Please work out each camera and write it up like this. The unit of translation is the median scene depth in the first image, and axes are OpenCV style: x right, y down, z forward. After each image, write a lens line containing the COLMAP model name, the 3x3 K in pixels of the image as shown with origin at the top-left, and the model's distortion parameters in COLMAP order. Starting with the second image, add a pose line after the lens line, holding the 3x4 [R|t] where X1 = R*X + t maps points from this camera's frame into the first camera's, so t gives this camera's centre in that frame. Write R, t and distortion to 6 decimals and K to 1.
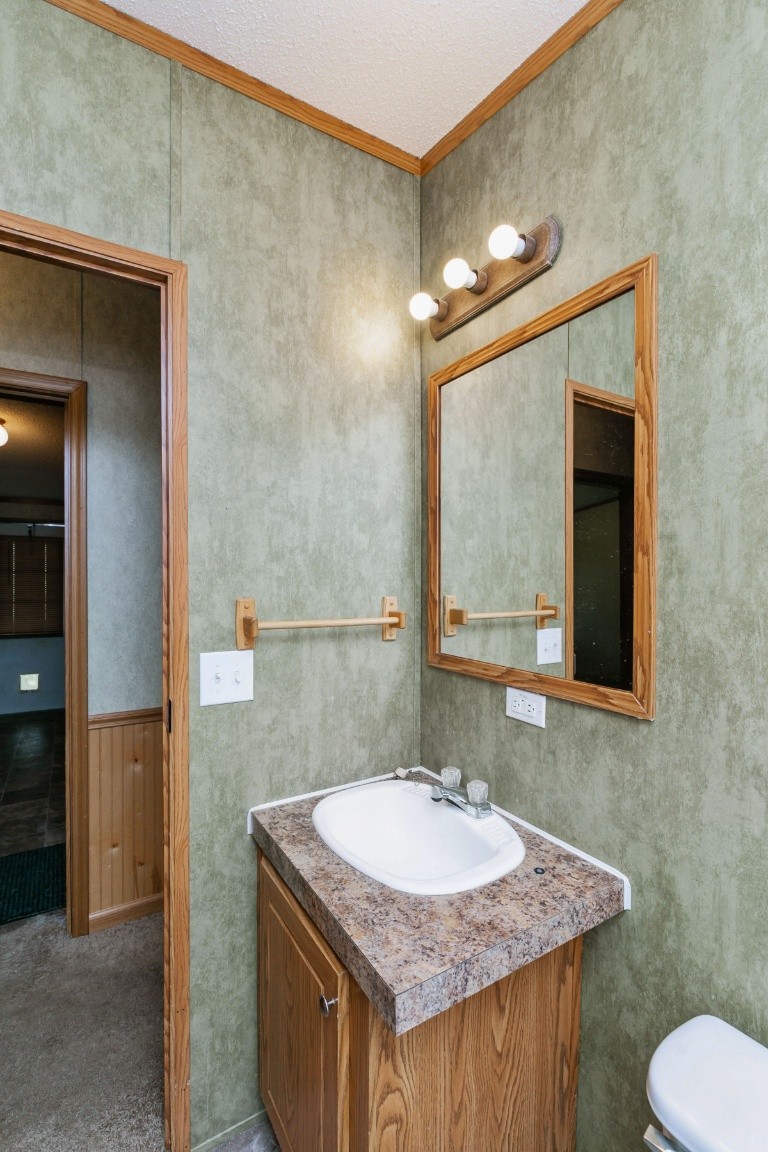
lens RADIAL K [[520.5, 0, 383.4], [0, 520.5, 581.3], [0, 0, 1]] dist [0.000731, -0.000723]
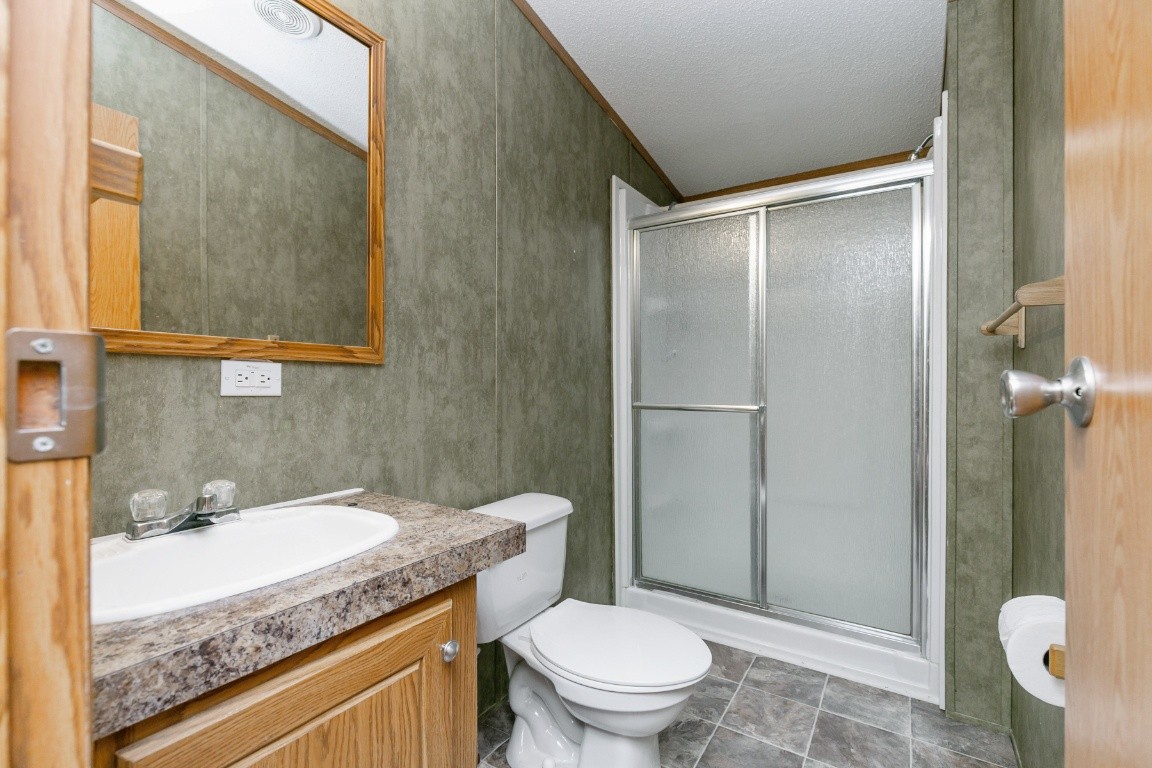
lens RADIAL K [[520.5, 0, 578.9], [0, 520.5, 384.7], [0, 0, 1]] dist [0.000731, -0.000723]
pose [[-0.439018, 0.001470, 0.898477, -0.977548], [0.005128, 0.999986, 0.000870, 0.316778], [-0.898463, 0.004989, -0.439020, 1.114526]]
